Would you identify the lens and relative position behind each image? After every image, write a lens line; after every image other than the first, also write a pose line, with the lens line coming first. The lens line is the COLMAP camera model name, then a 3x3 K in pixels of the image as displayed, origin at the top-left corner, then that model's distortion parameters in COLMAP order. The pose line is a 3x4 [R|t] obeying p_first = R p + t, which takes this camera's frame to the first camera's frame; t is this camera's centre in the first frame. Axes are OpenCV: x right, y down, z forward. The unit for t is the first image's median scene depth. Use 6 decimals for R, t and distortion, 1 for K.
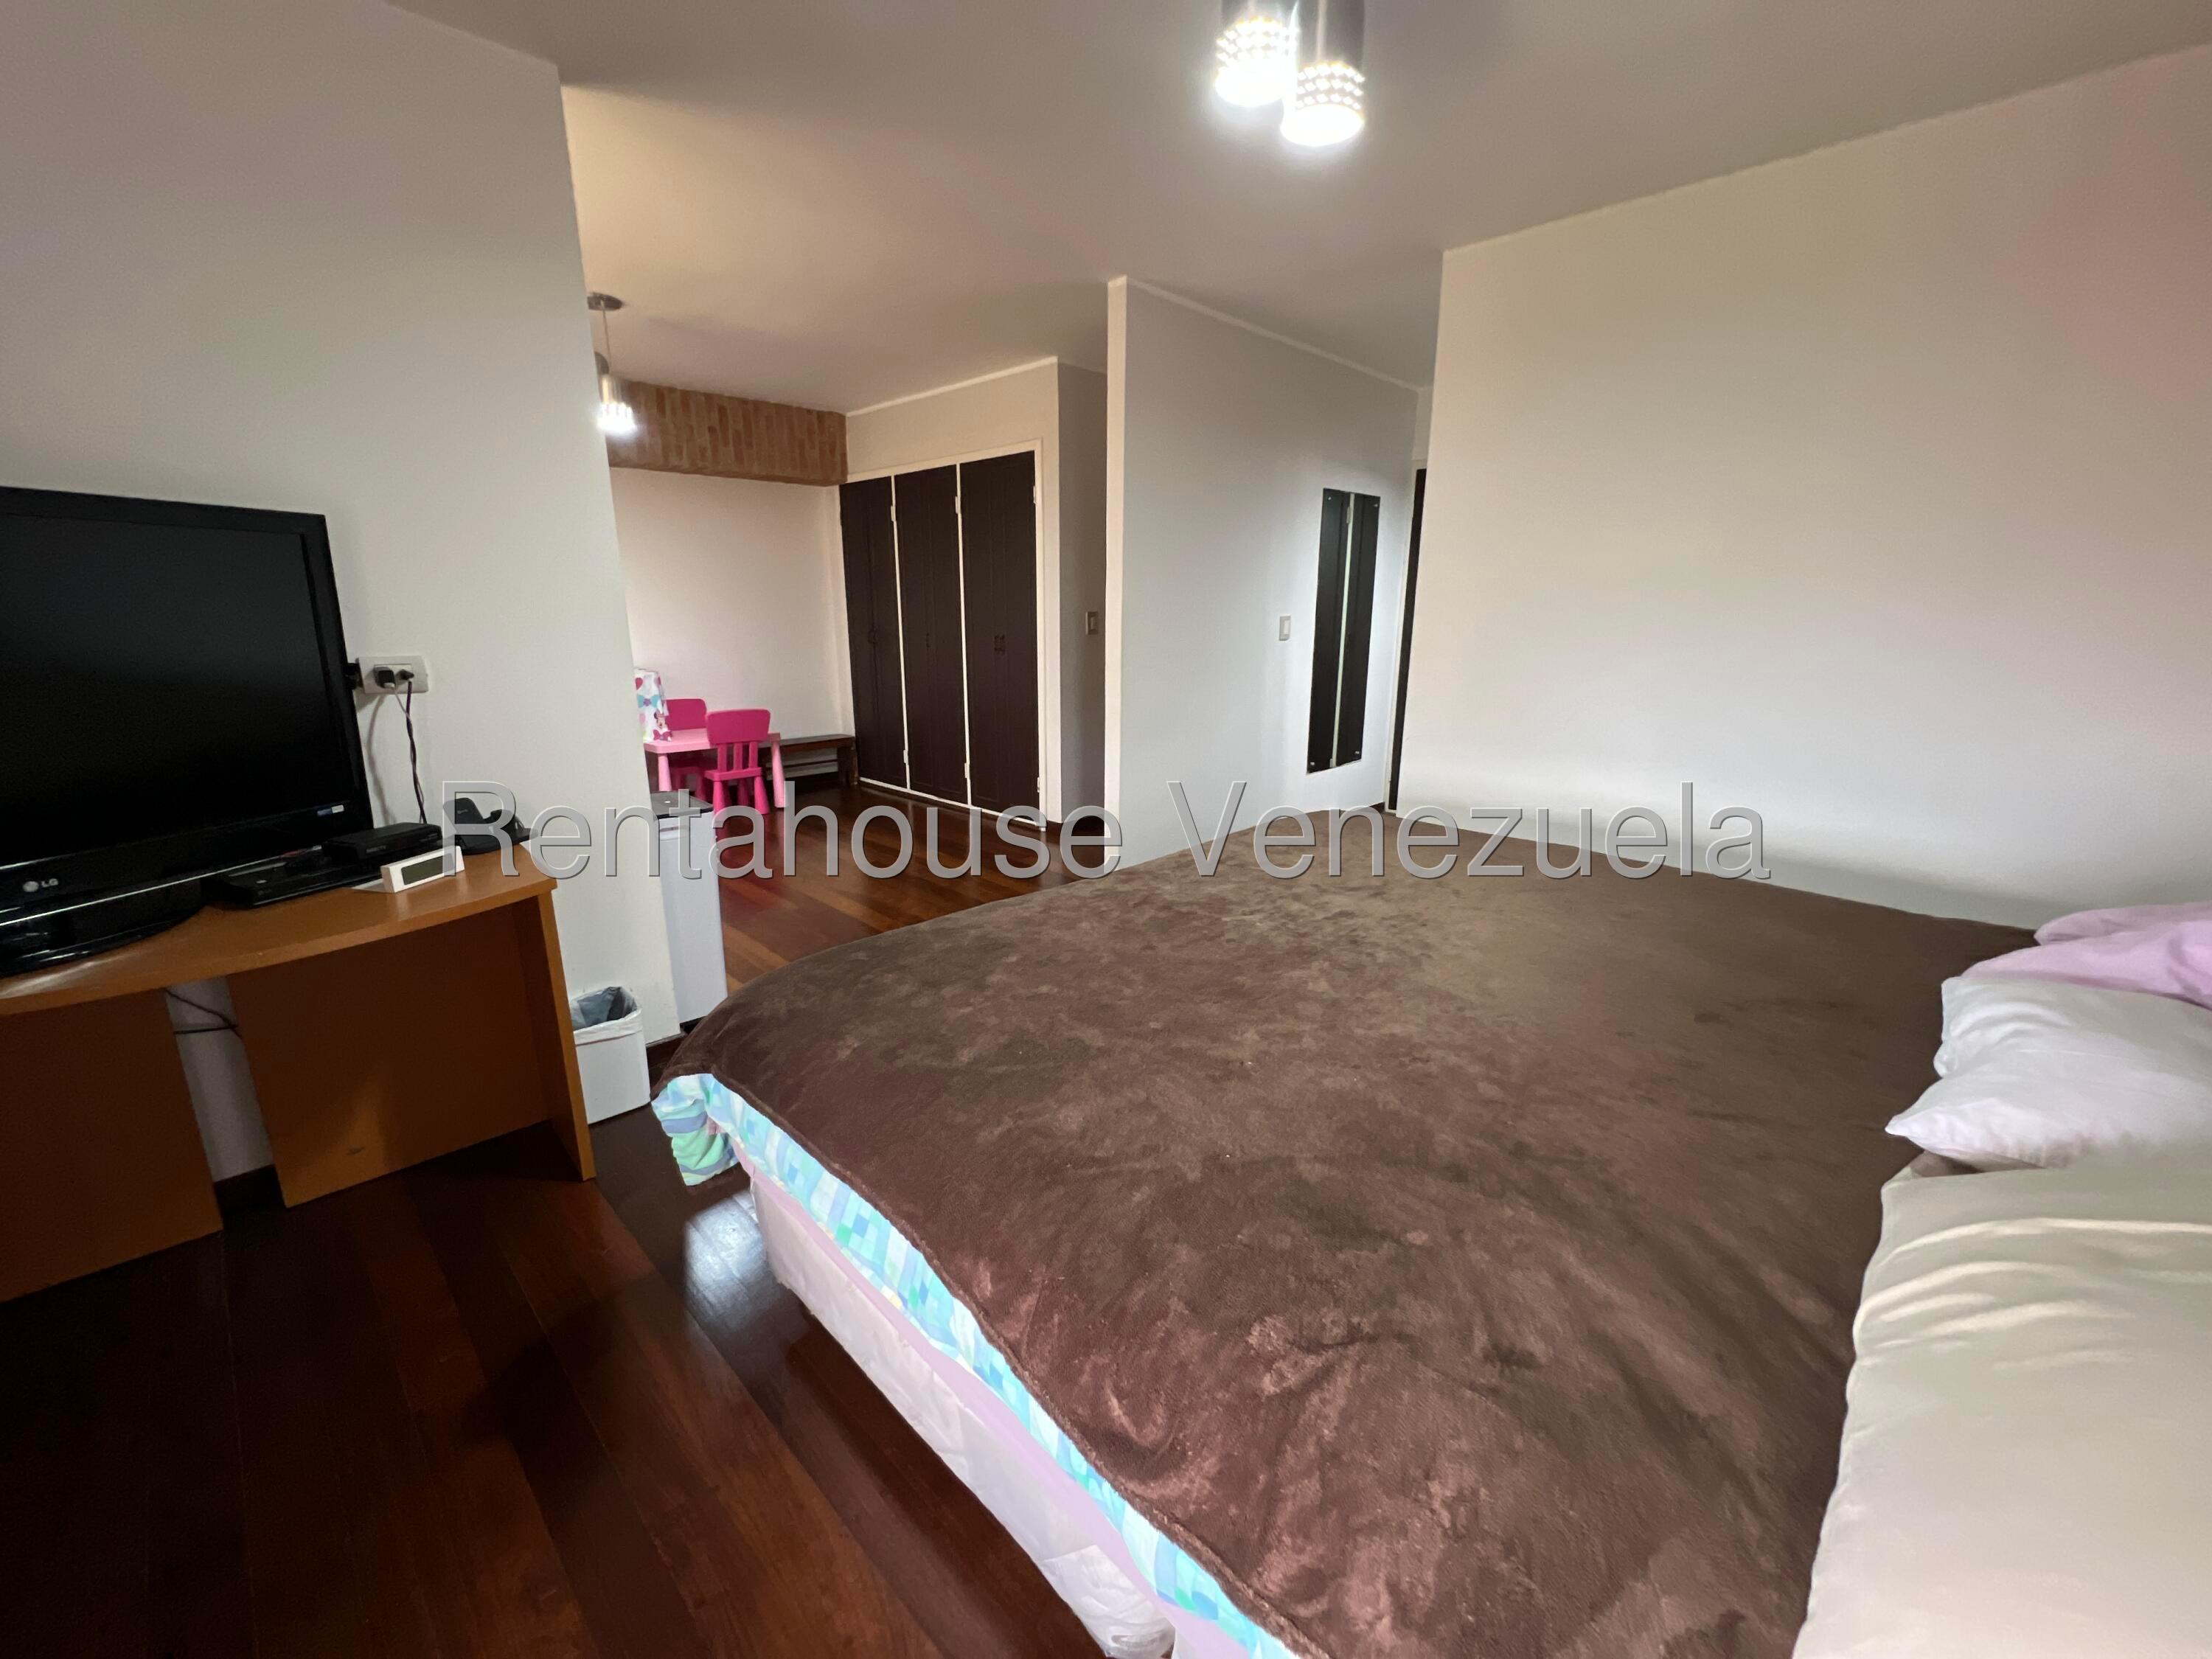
lens RADIAL K [[884.6, 0, 1098.9], [0, 884.6, 826.1], [0, 0, 1]] dist [-0.000138, -0.000018]
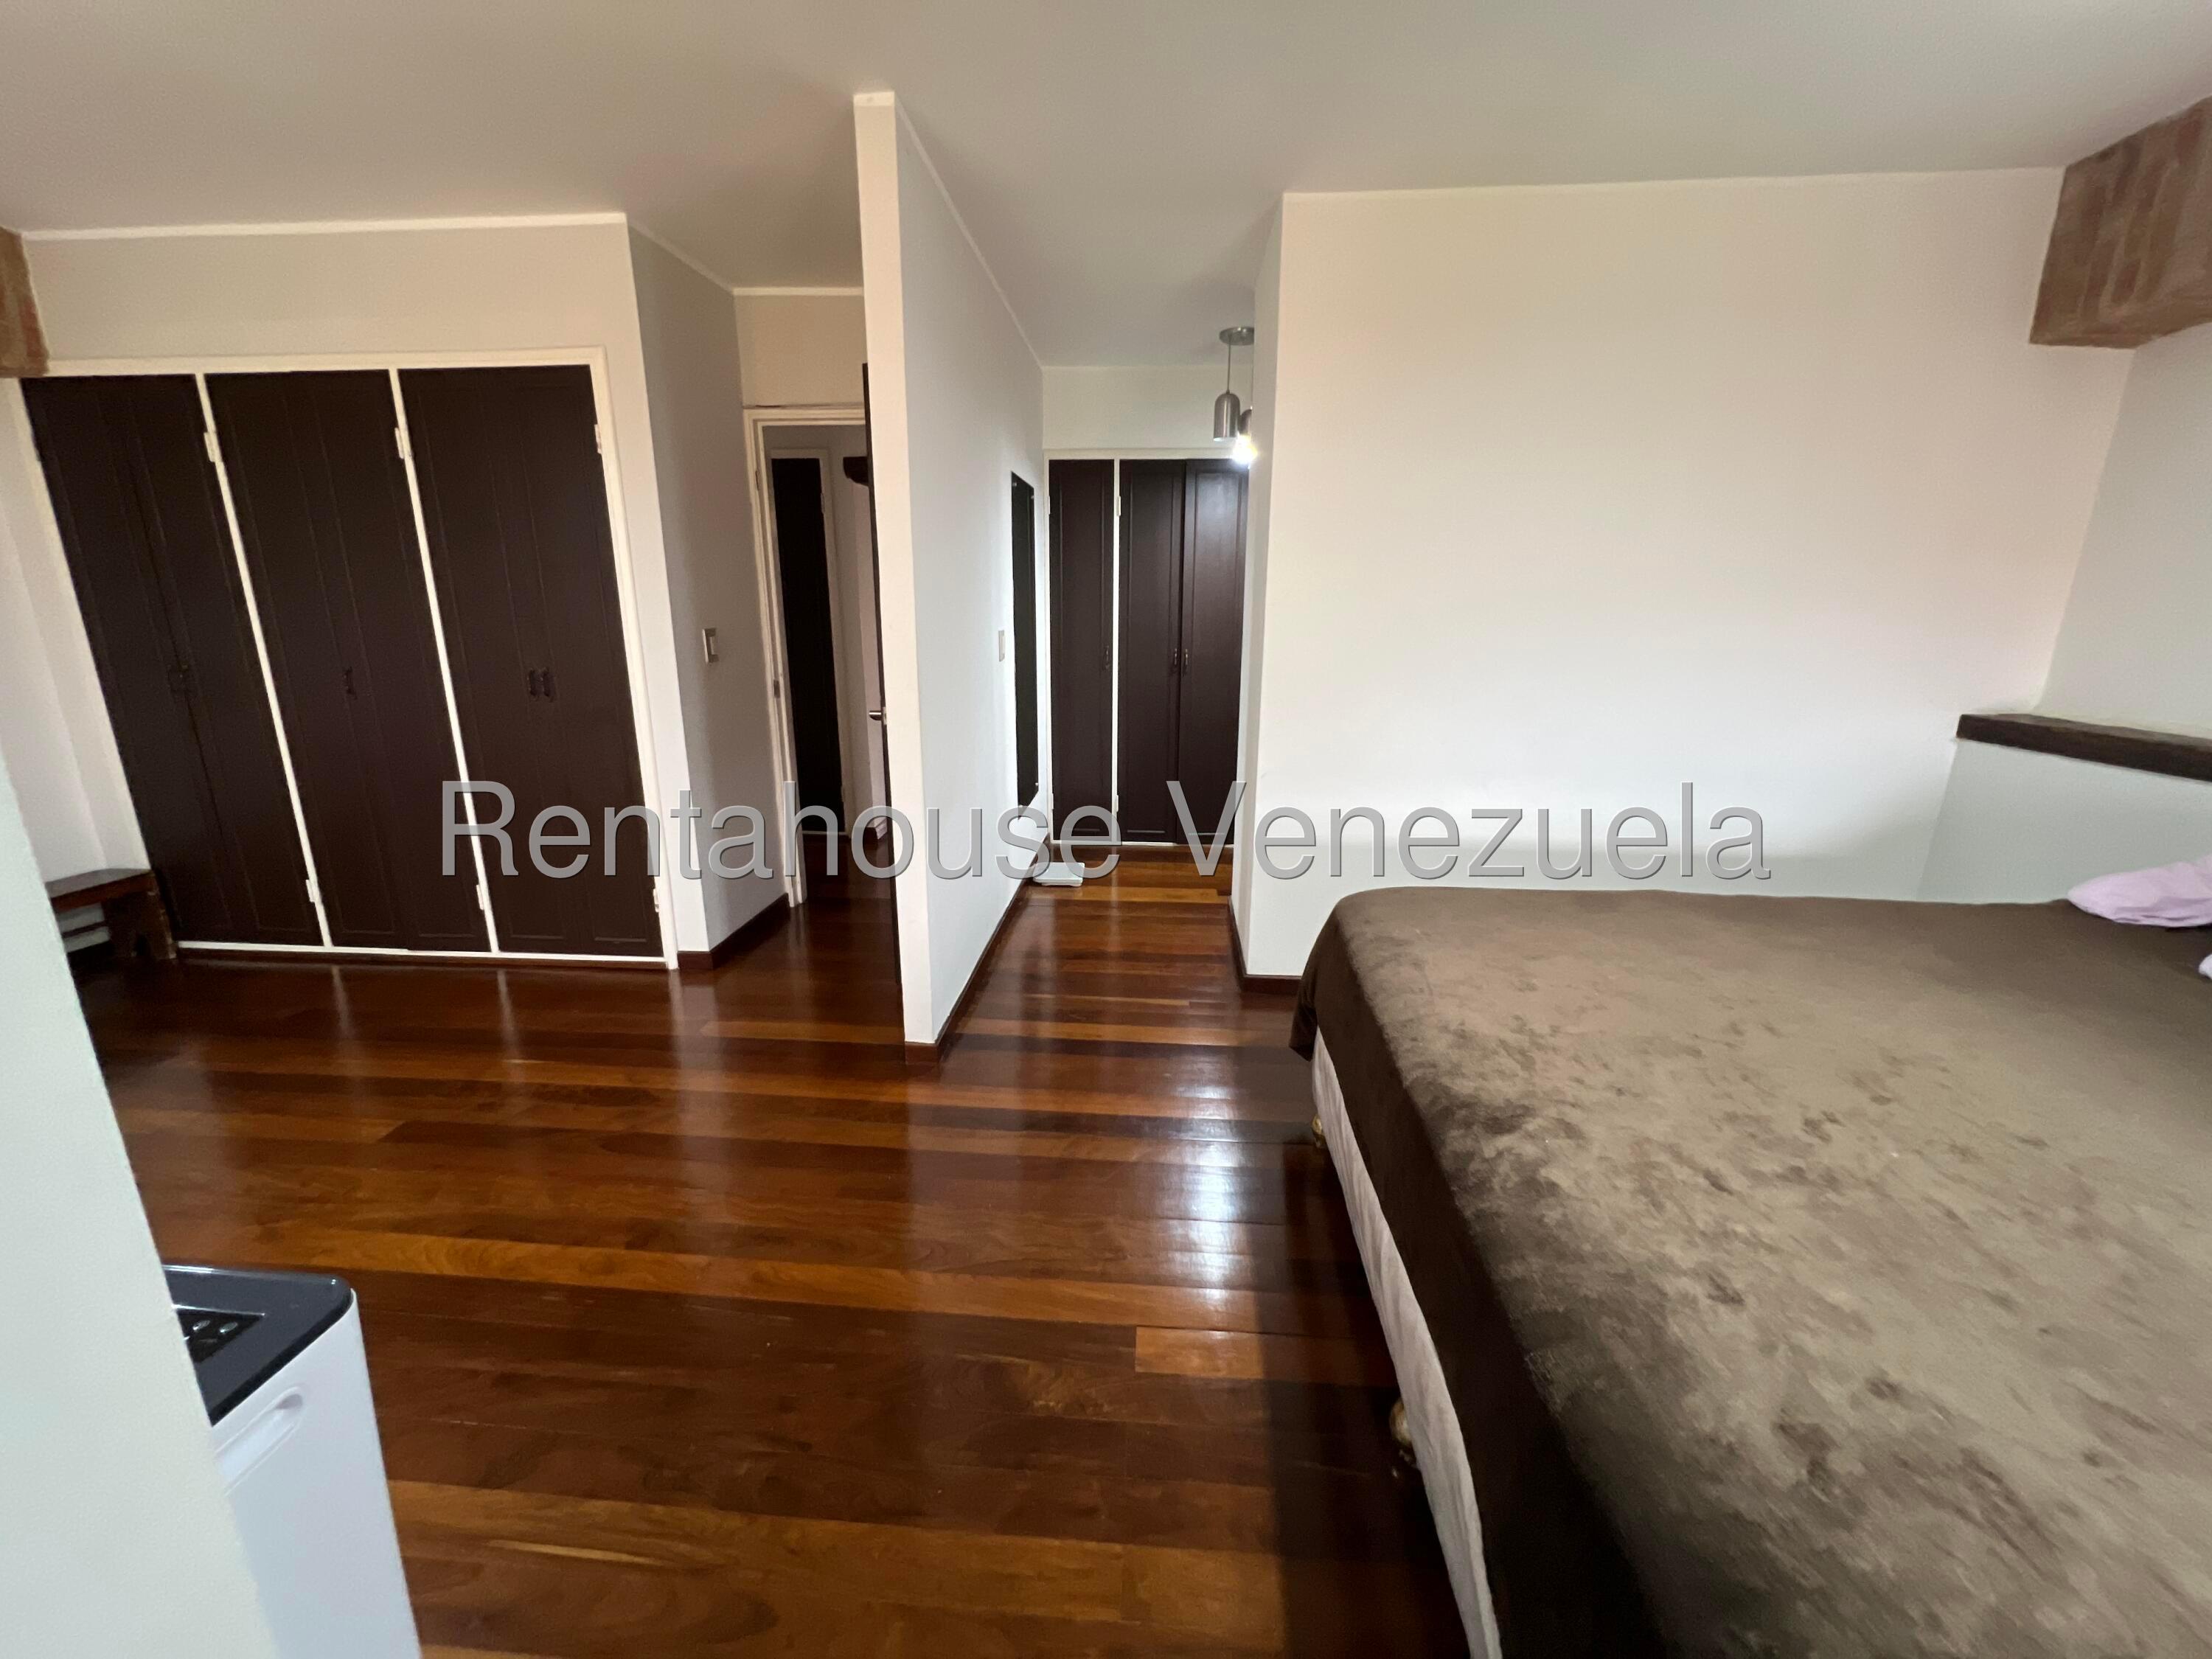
lens RADIAL K [[884.6, 0, 1105.9], [0, 884.6, 823.4], [0, 0, 1]] dist [-0.000138, -0.000018]
pose [[0.765505, -0.156954, 0.623994, -0.208402], [0.158328, 0.985922, 0.053757, -0.084071], [-0.623647, 0.057644, 0.779578, 0.296409]]
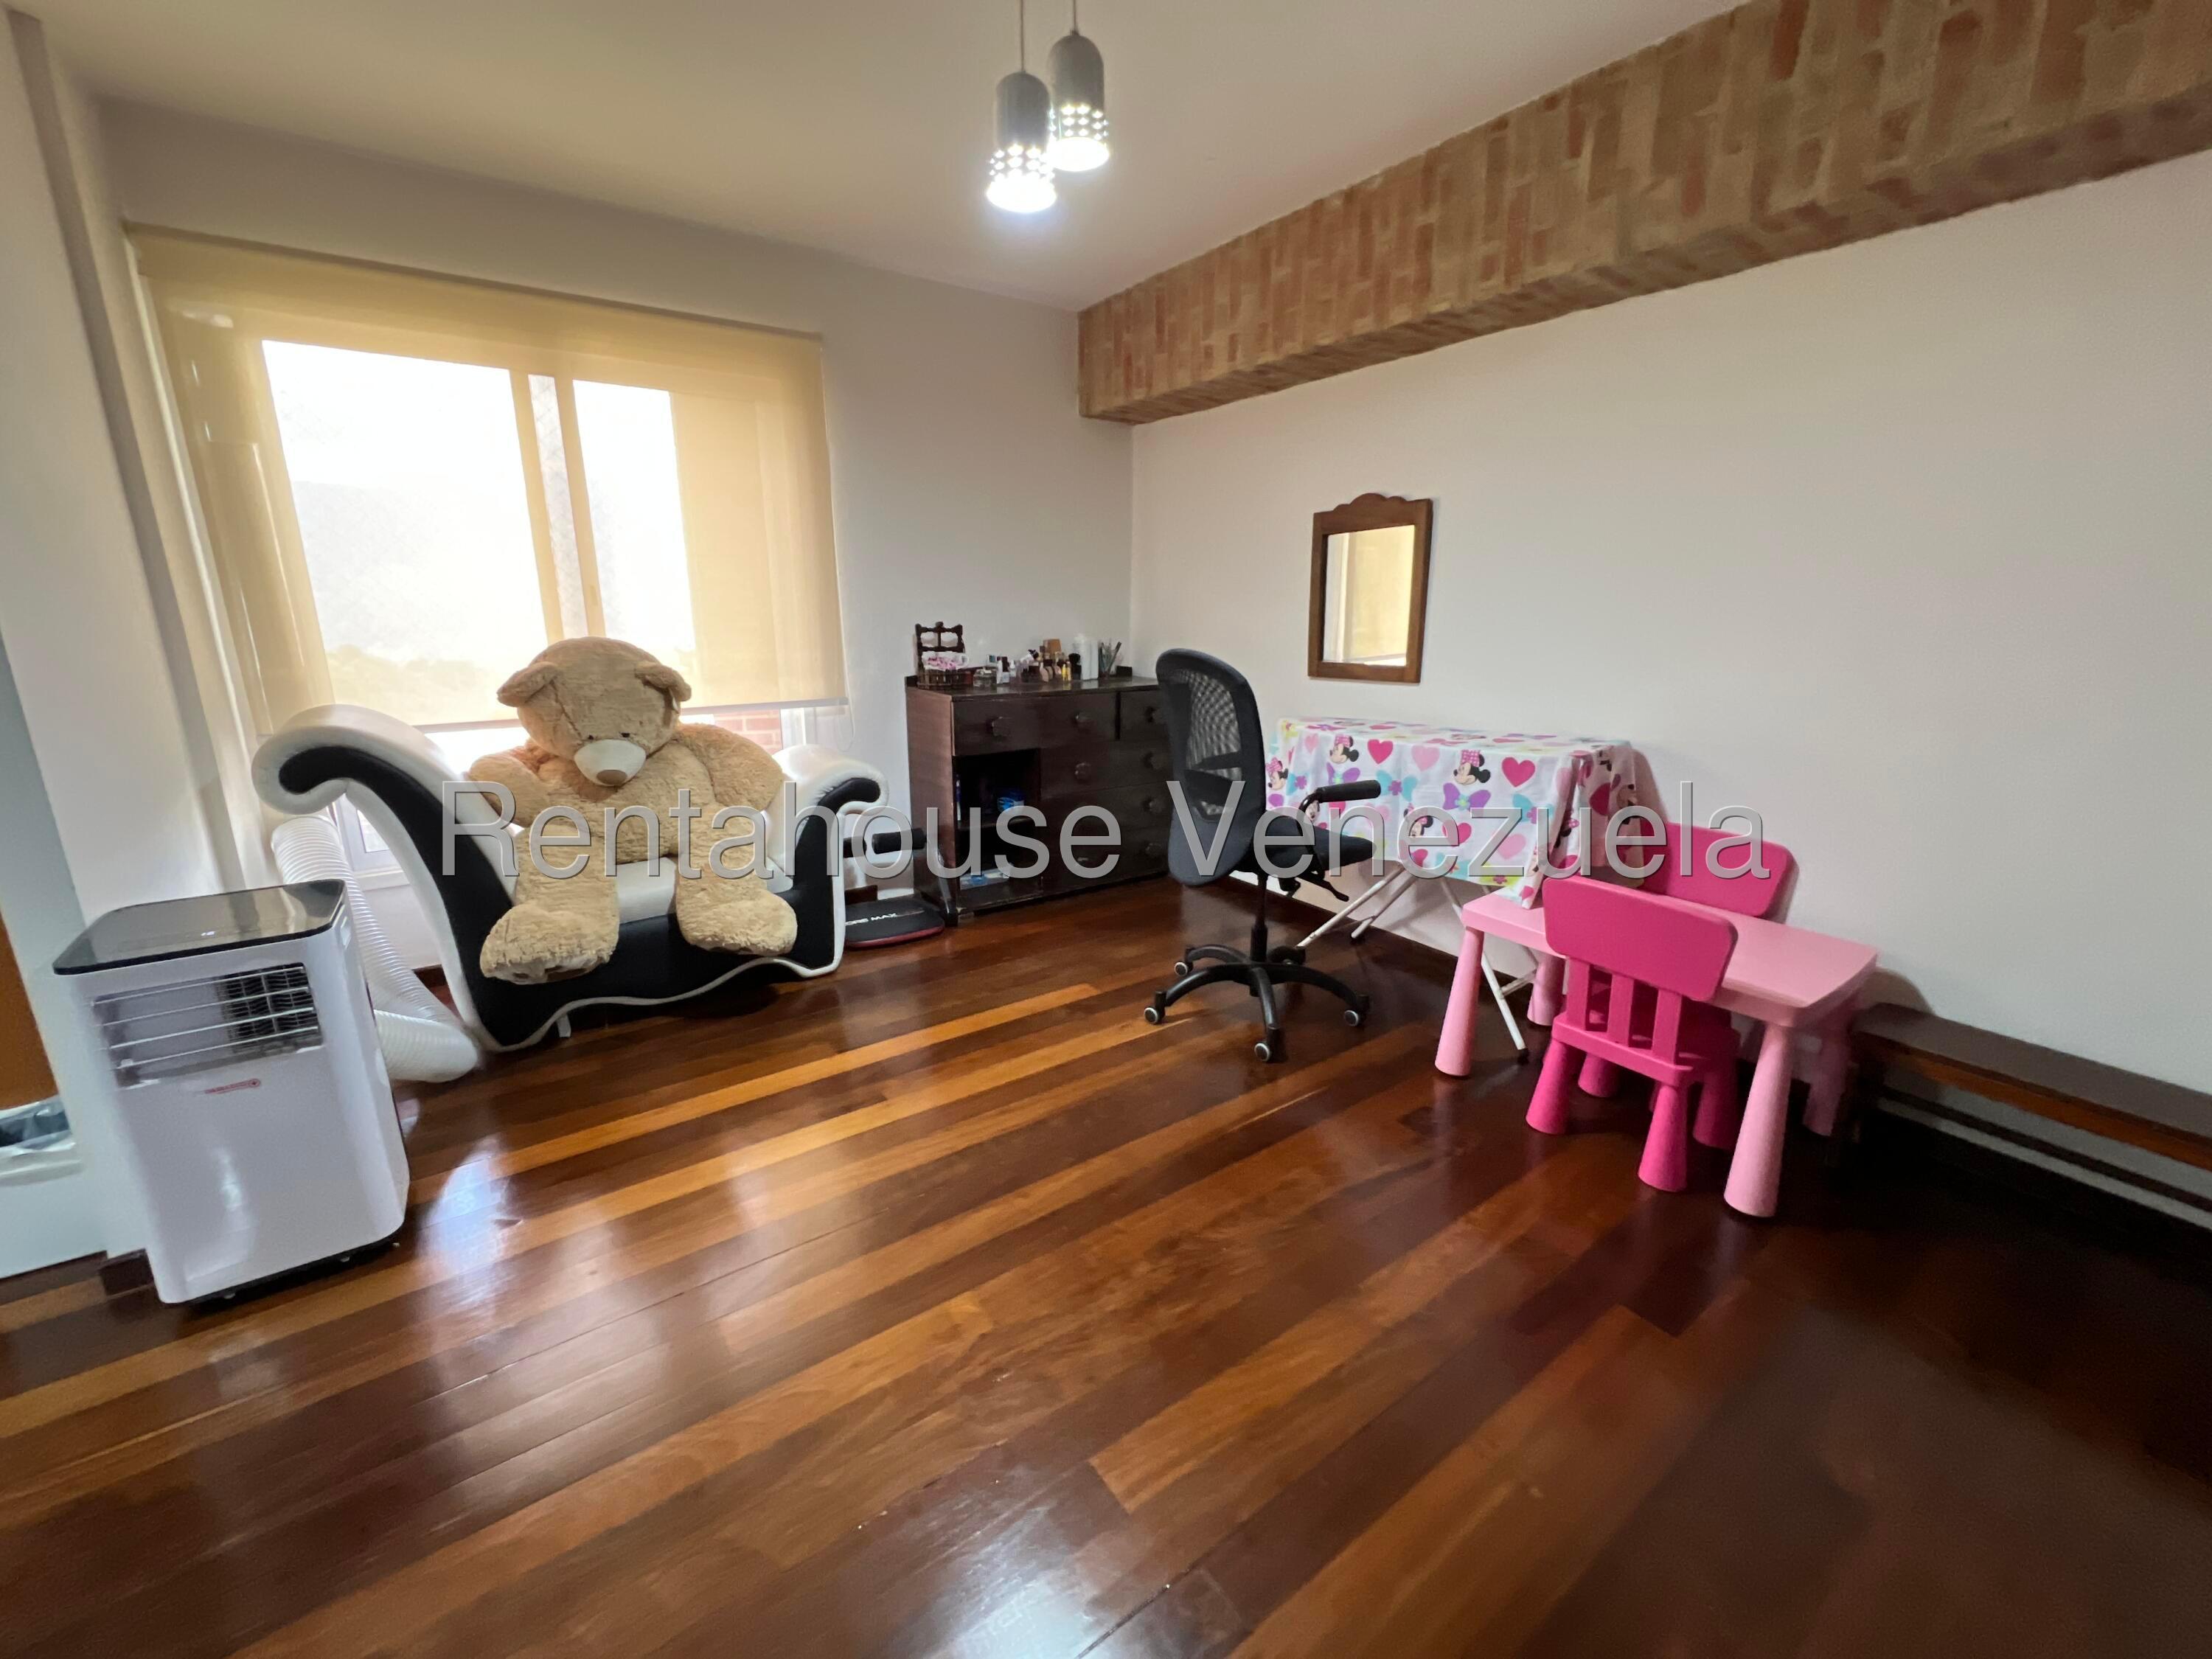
lens RADIAL K [[884.6, 0, 1100.7], [0, 884.6, 825.3], [0, 0, 1]] dist [-0.000138, -0.000018]
pose [[-0.181128, 0.236246, -0.954662, -0.030962], [-0.247078, 0.928653, 0.276688, -0.211210], [0.951916, 0.285992, -0.109834, 0.856267]]
